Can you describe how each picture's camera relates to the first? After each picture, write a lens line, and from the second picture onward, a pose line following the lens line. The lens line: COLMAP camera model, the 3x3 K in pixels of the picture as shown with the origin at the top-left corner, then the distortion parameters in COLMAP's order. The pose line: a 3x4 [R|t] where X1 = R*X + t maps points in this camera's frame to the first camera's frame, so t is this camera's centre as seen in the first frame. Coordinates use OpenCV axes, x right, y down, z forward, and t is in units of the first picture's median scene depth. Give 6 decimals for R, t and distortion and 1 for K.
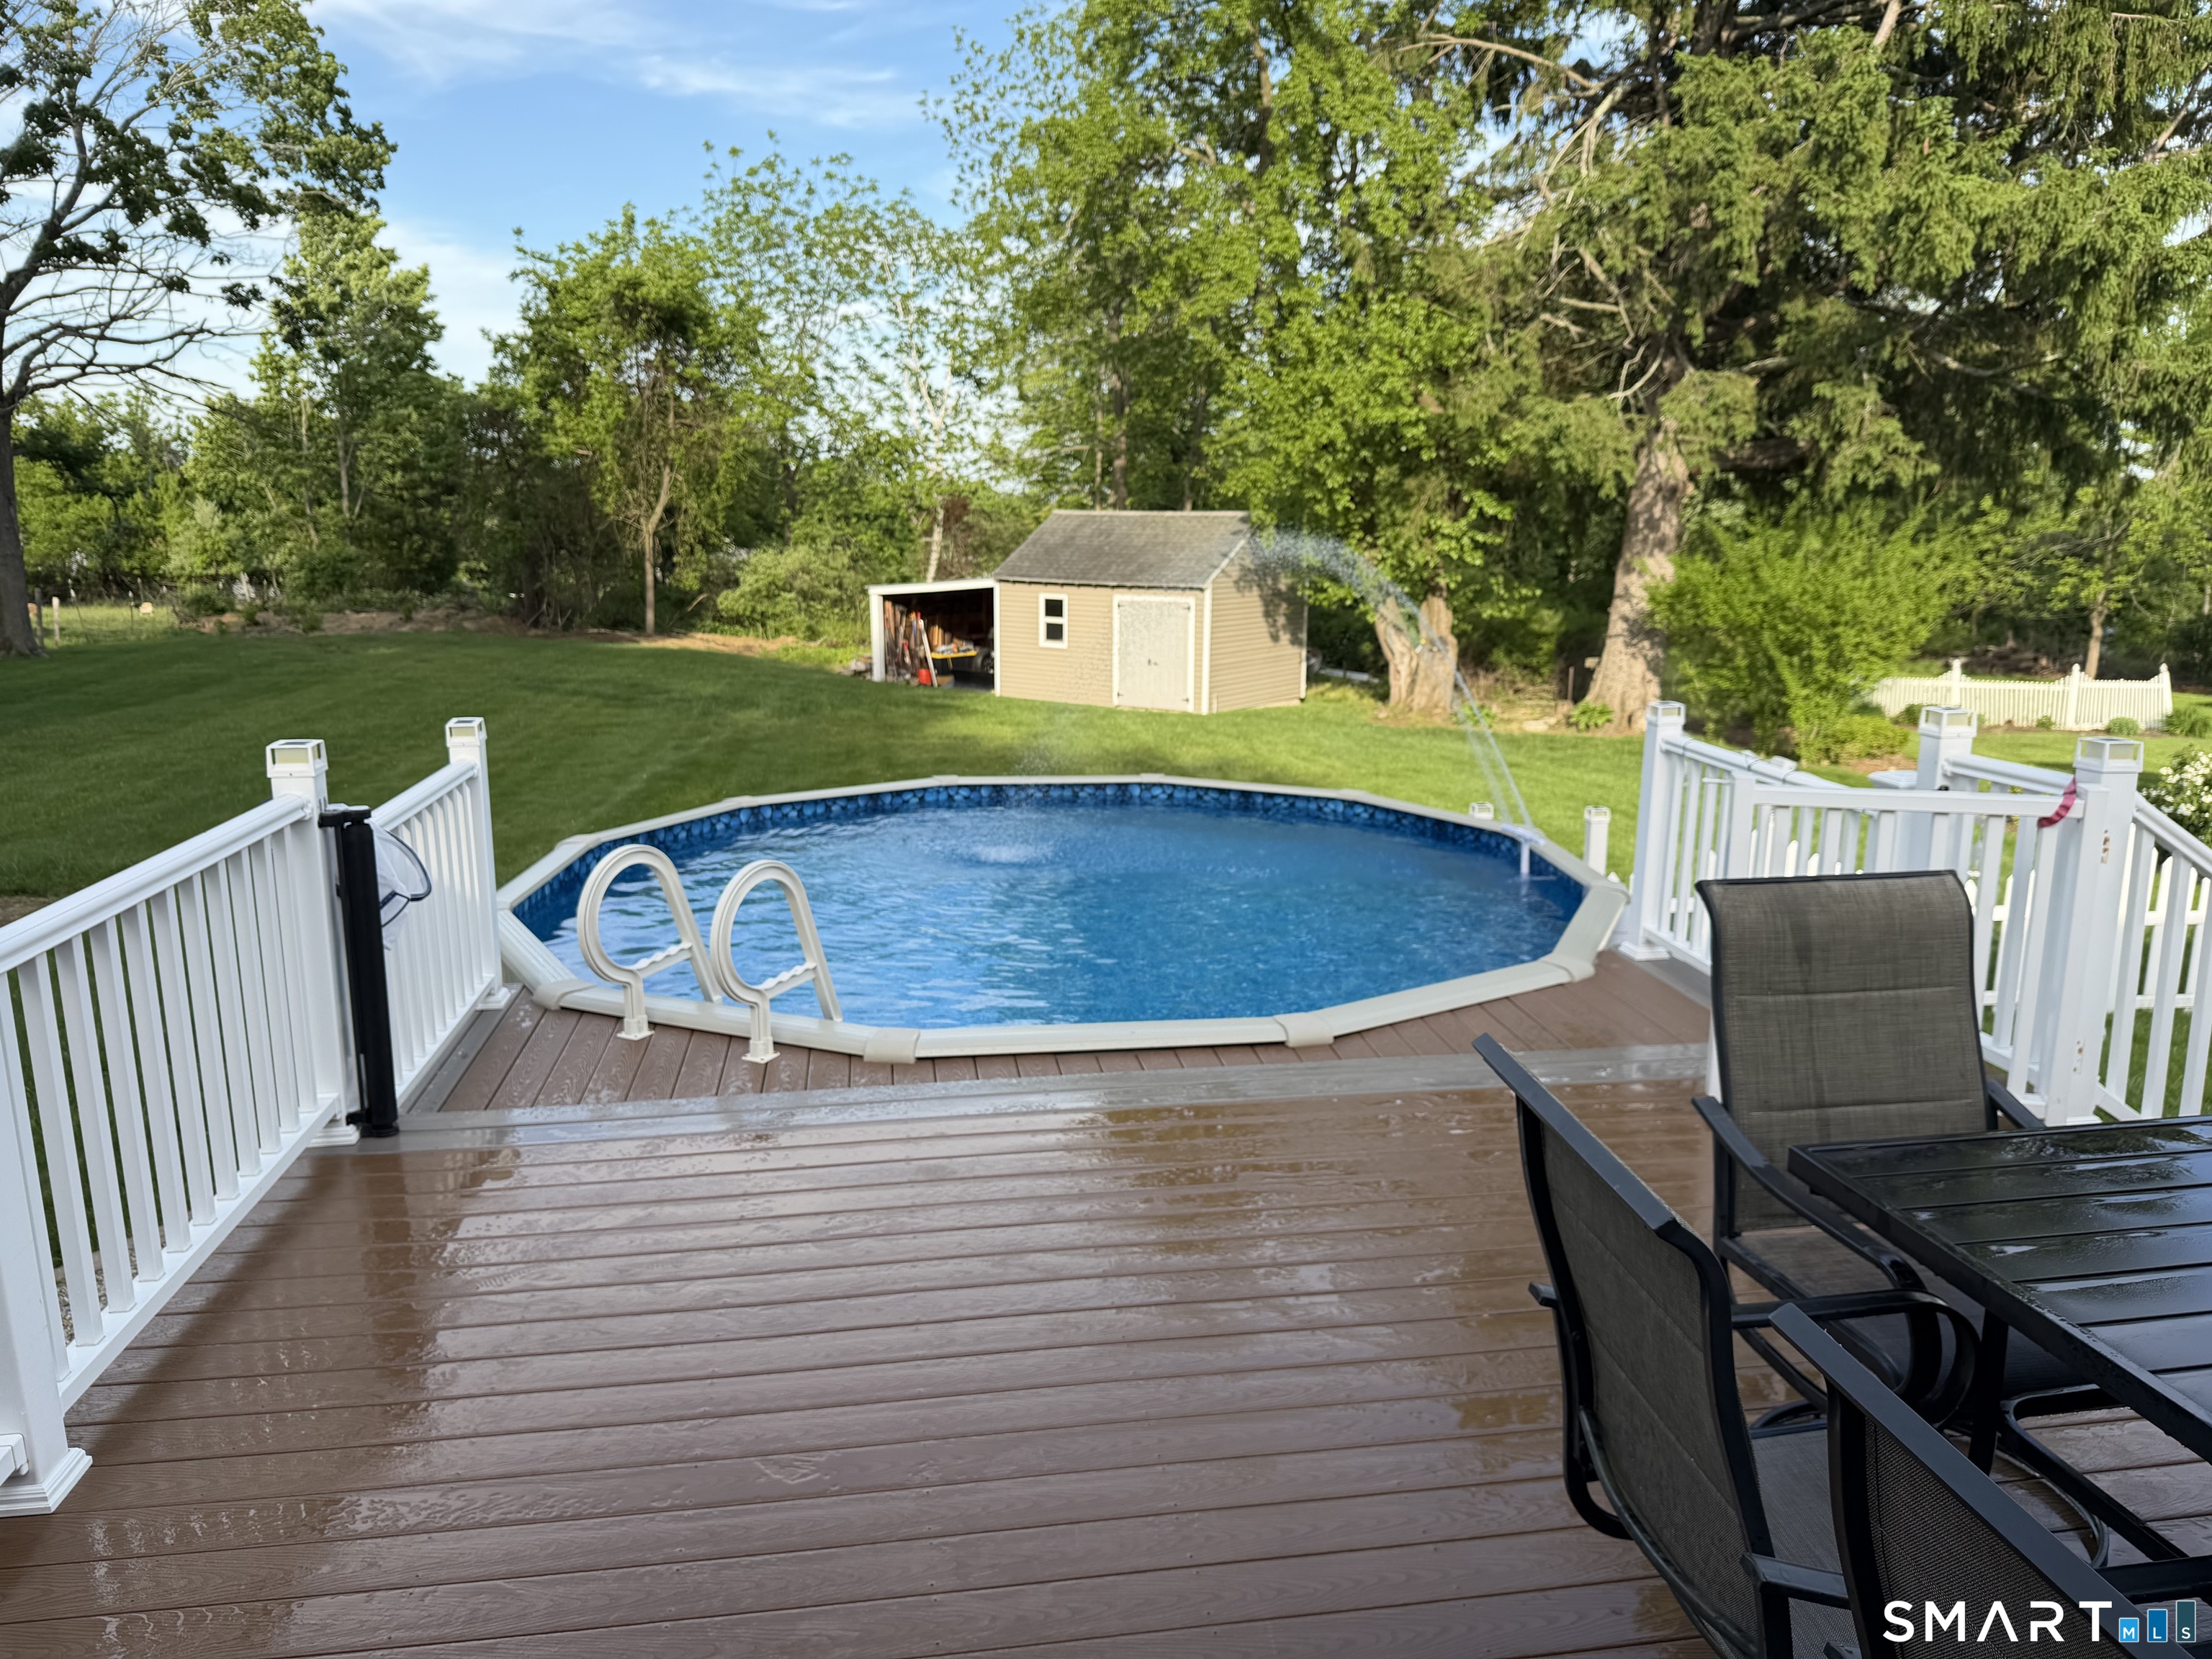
lens RADIAL K [[1522.2, 0, 1106.0], [0, 1522.2, 829.5], [0, 0, 1]] dist [0.108731, -0.153839]
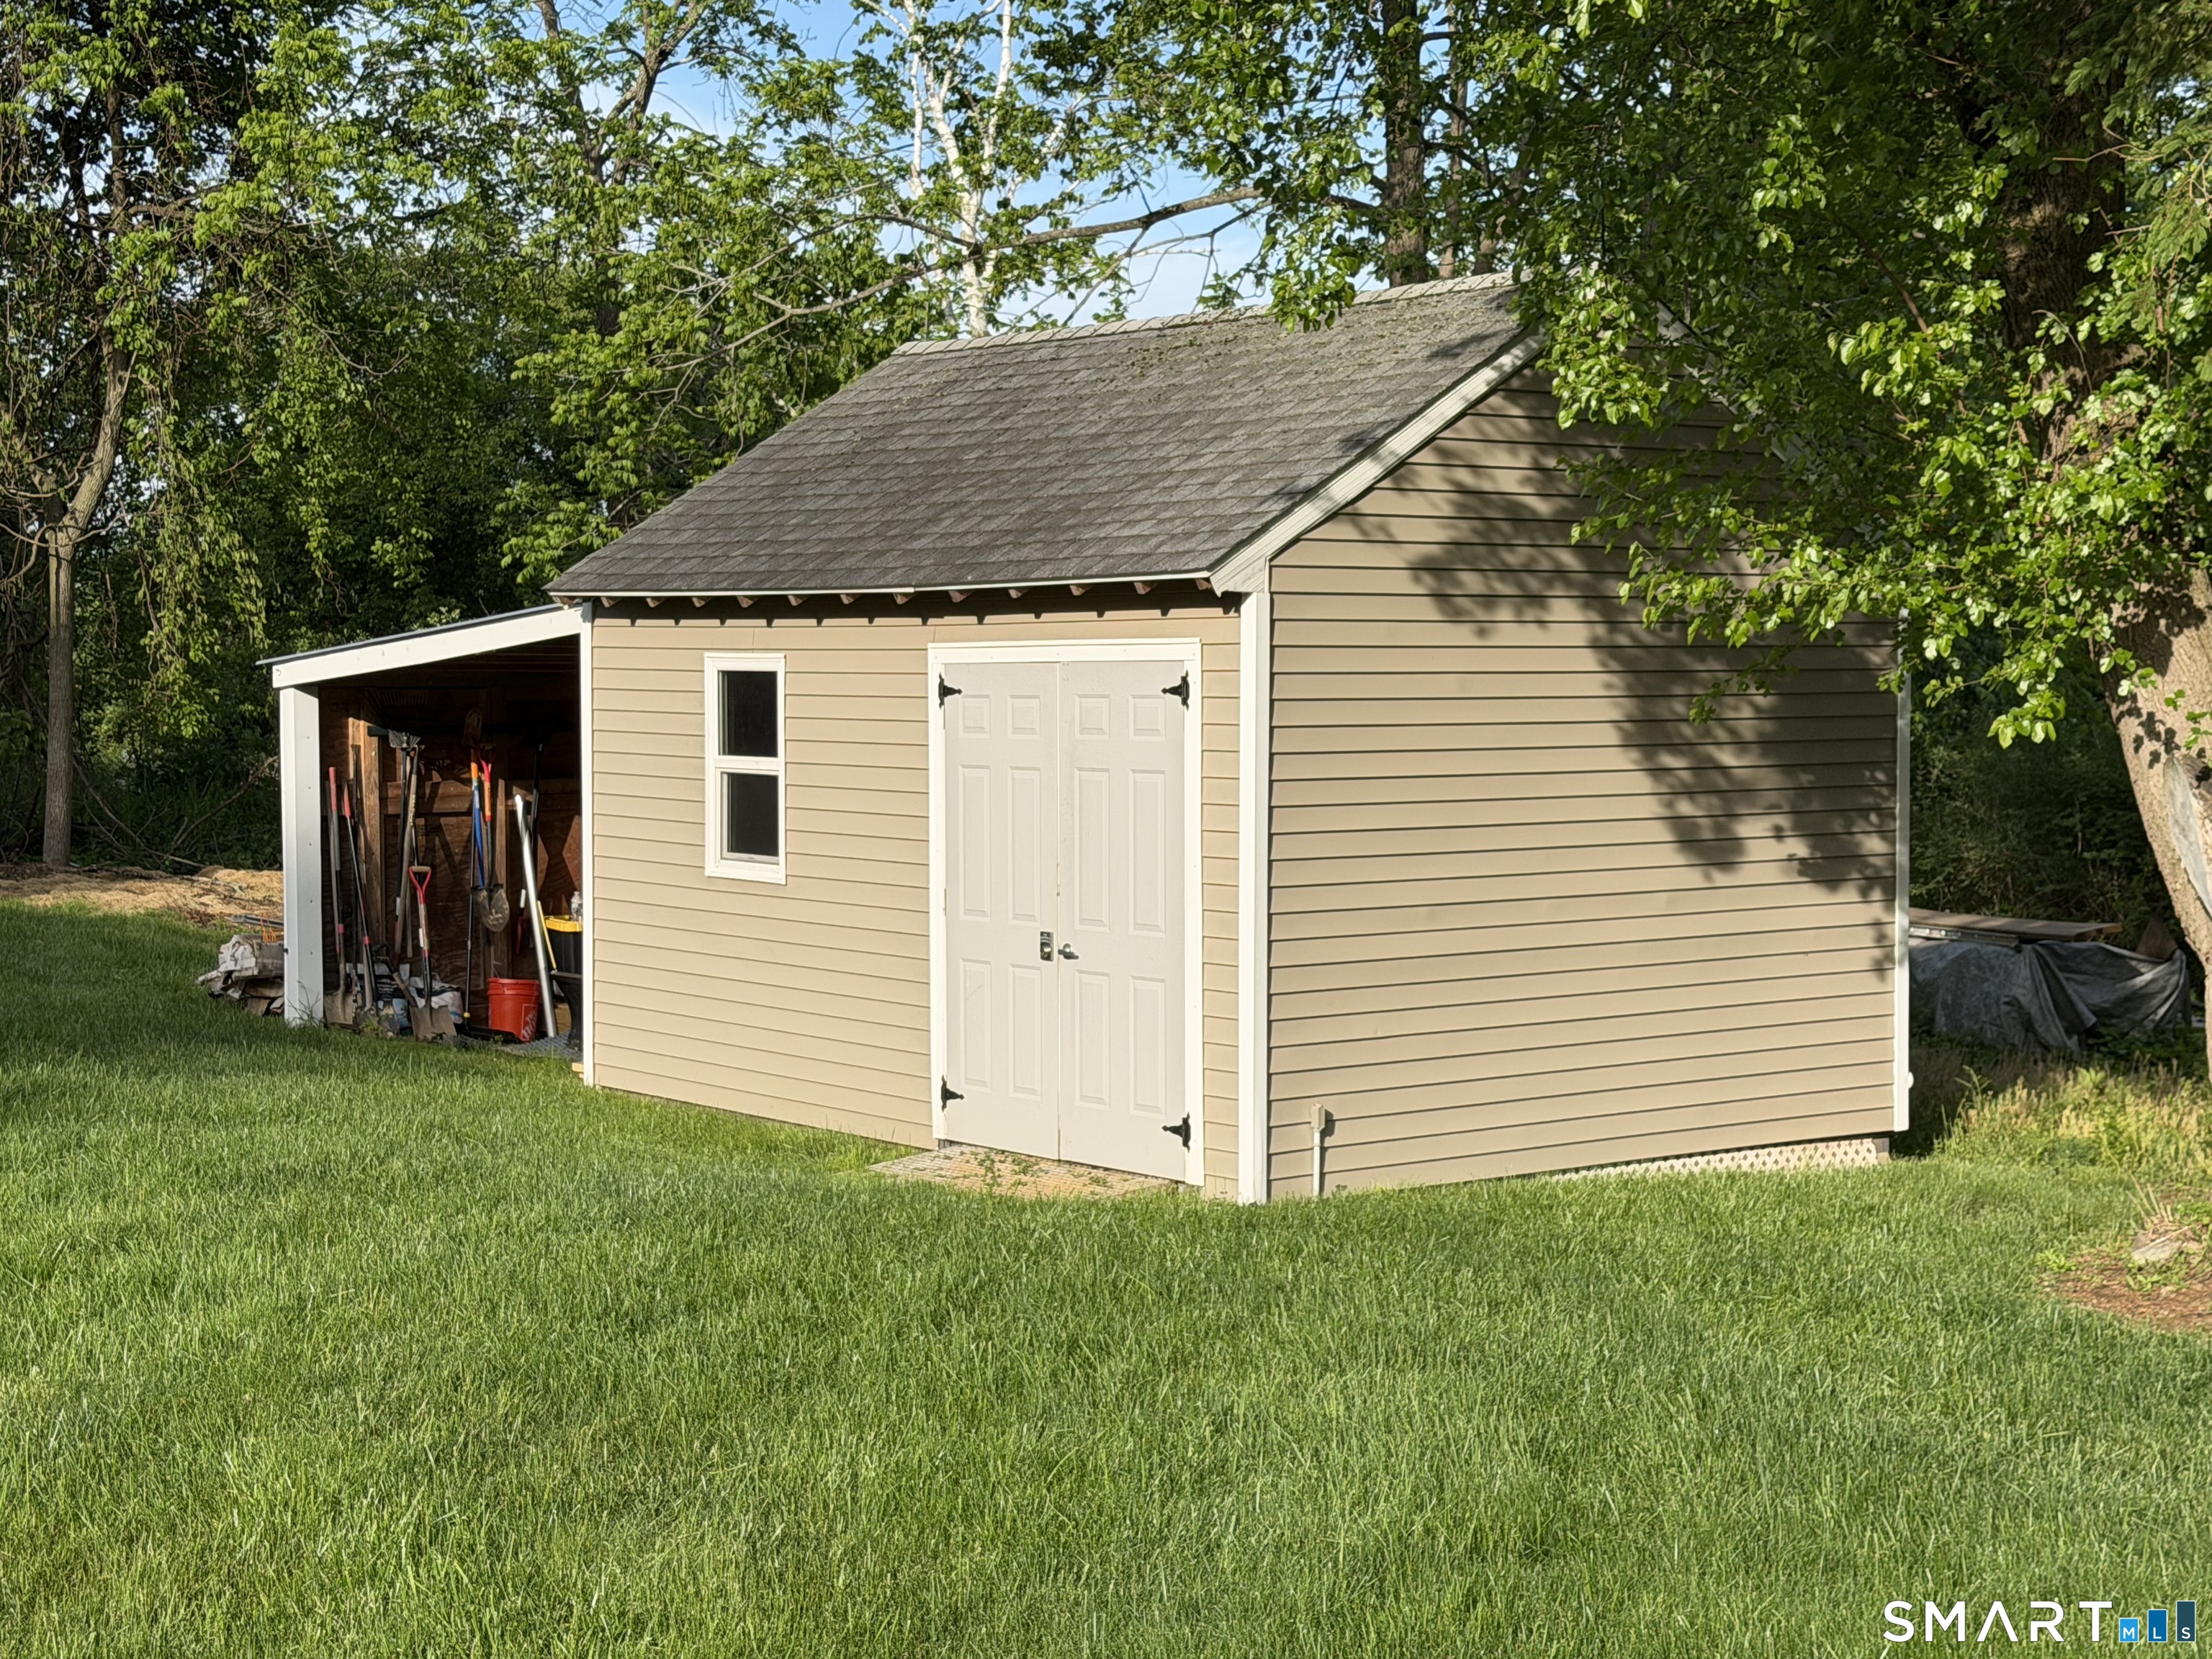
lens RADIAL K [[3576.7, 0, 1106.0], [0, 3576.7, 829.5], [0, 0, 1]] dist [0.179199, -0.039098]
pose [[0.967539, 0.005876, -0.252655, 0.151437], [-0.044901, 0.987822, -0.148972, -0.048671], [0.248703, 0.155480, 0.956019, 0.488870]]
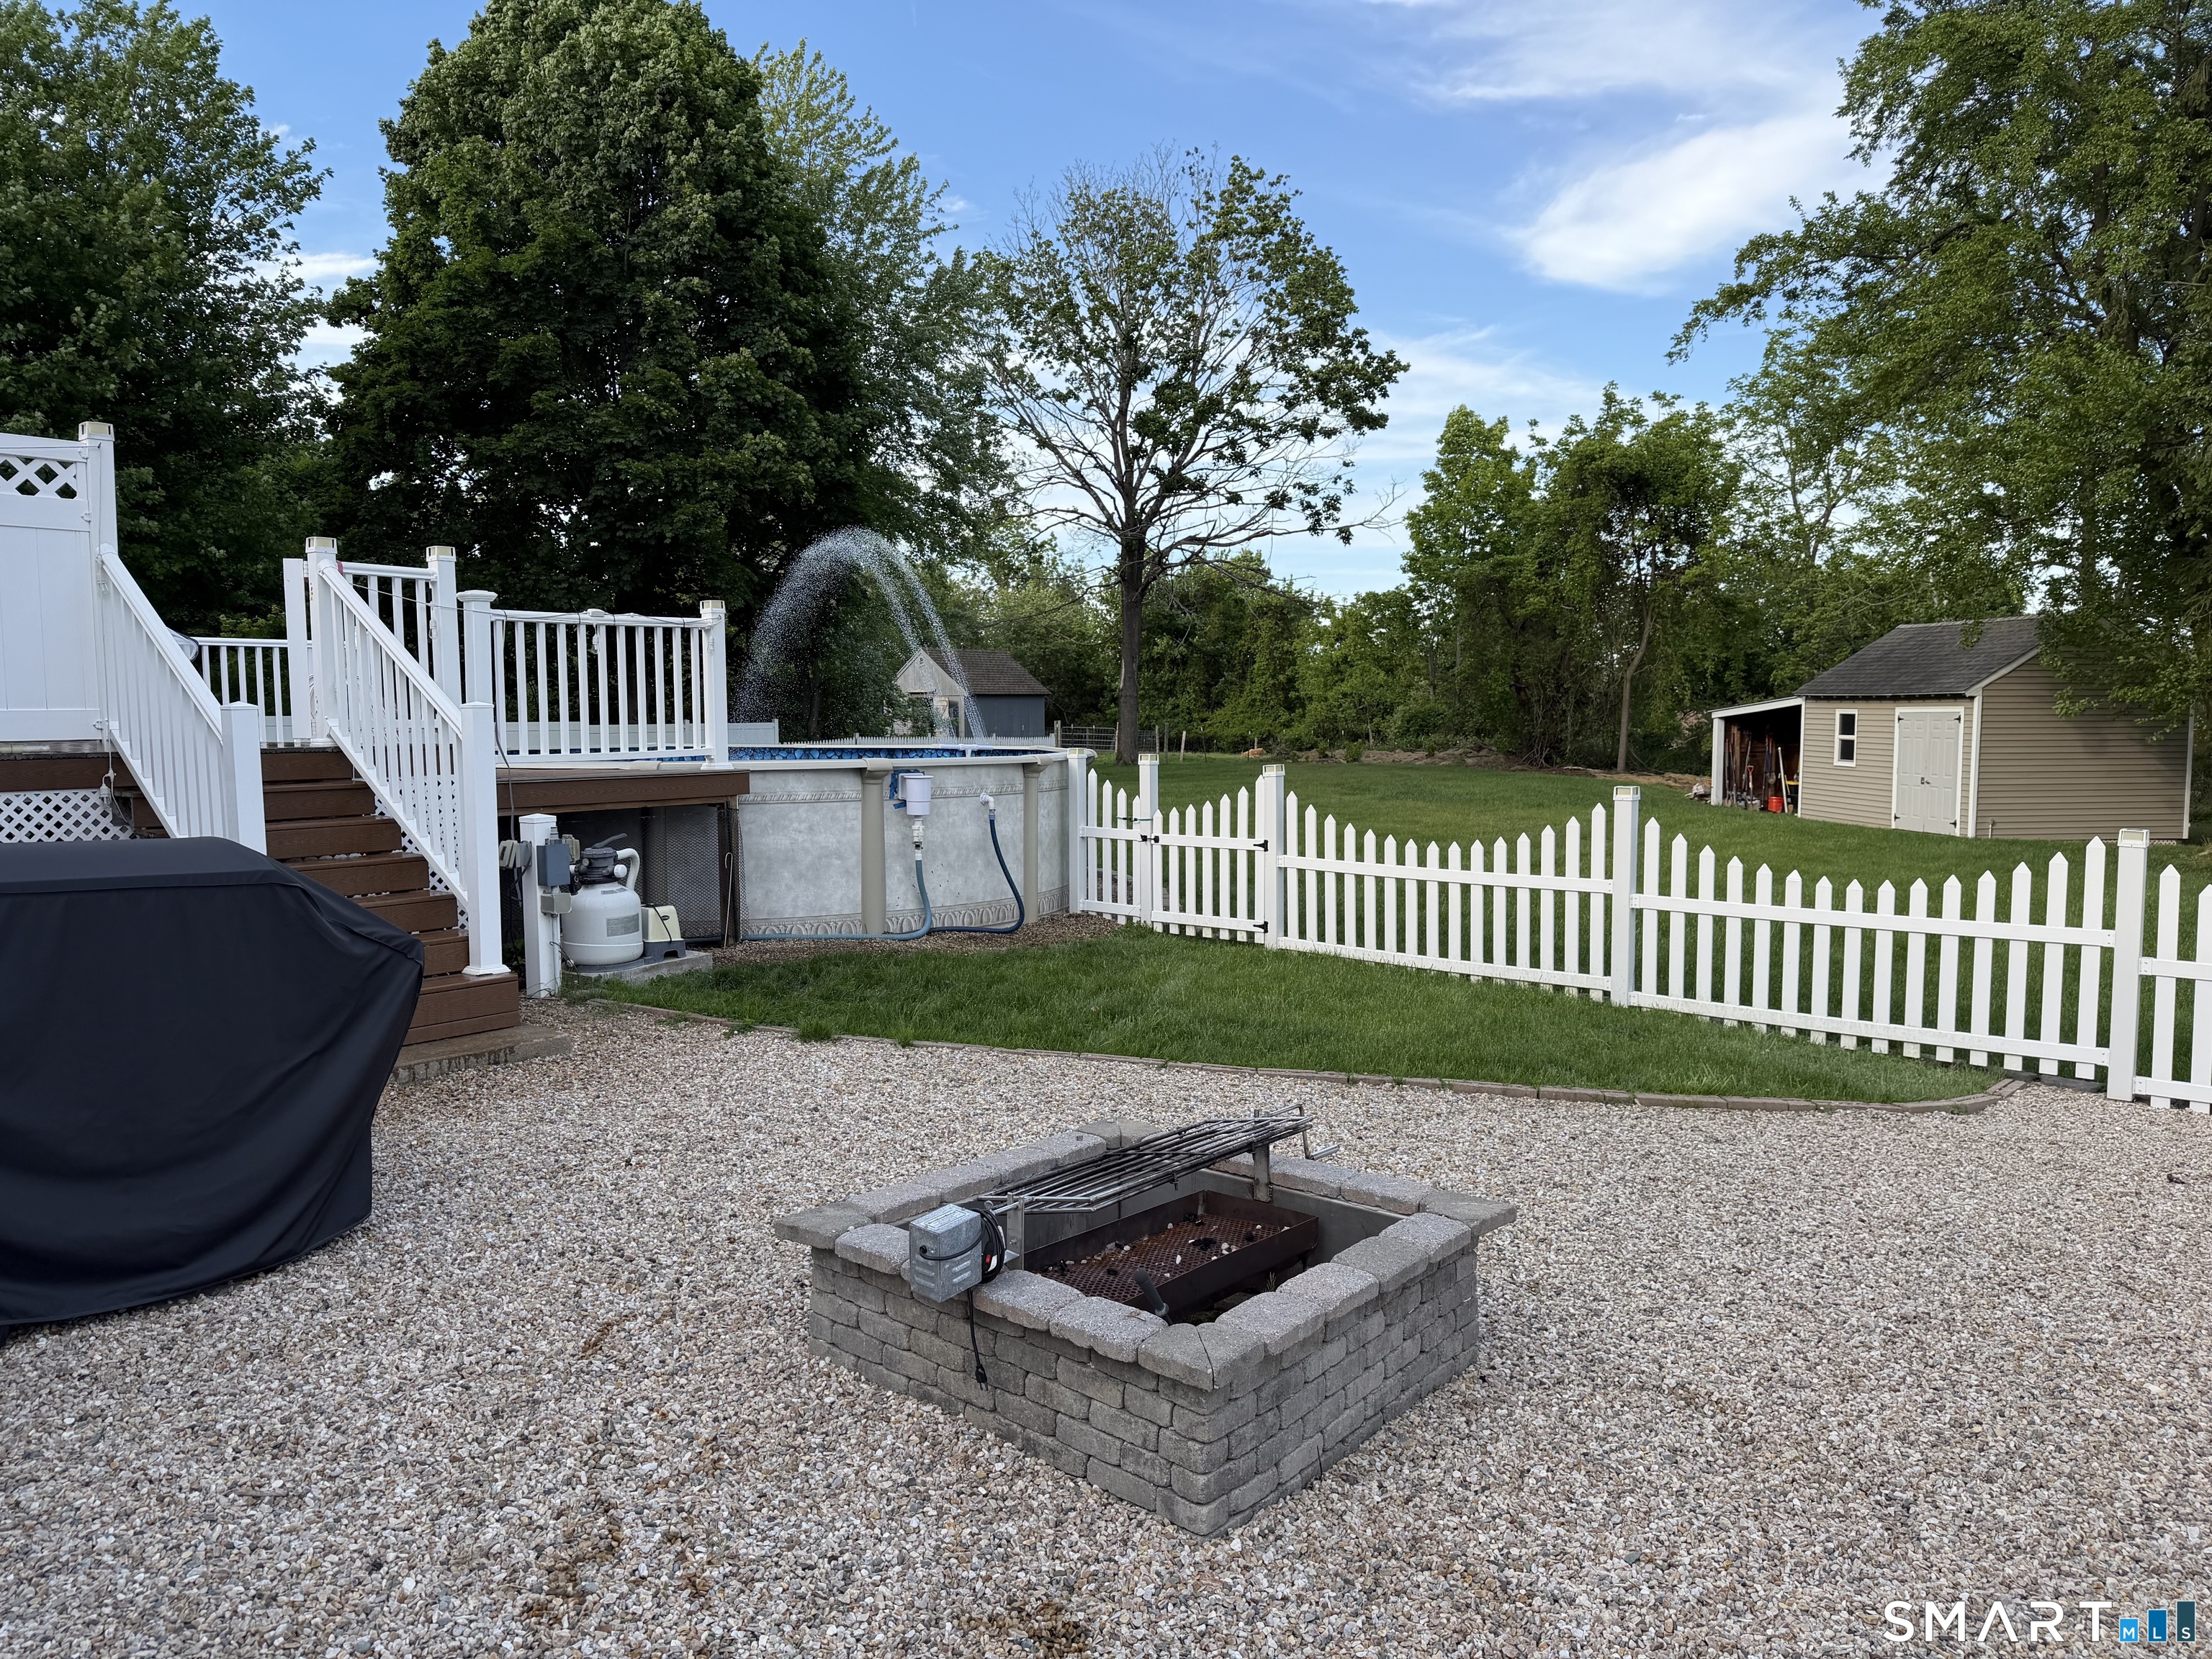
lens RADIAL K [[1522.2, 0, 1106.0], [0, 1522.2, 829.5], [0, 0, 1]] dist [0.108731, -0.153839]
pose [[0.686213, 0.050091, -0.725674, 0.335567], [-0.137328, 0.988607, -0.061620, 0.037008], [0.714320, 0.141939, 0.685274, 0.041519]]
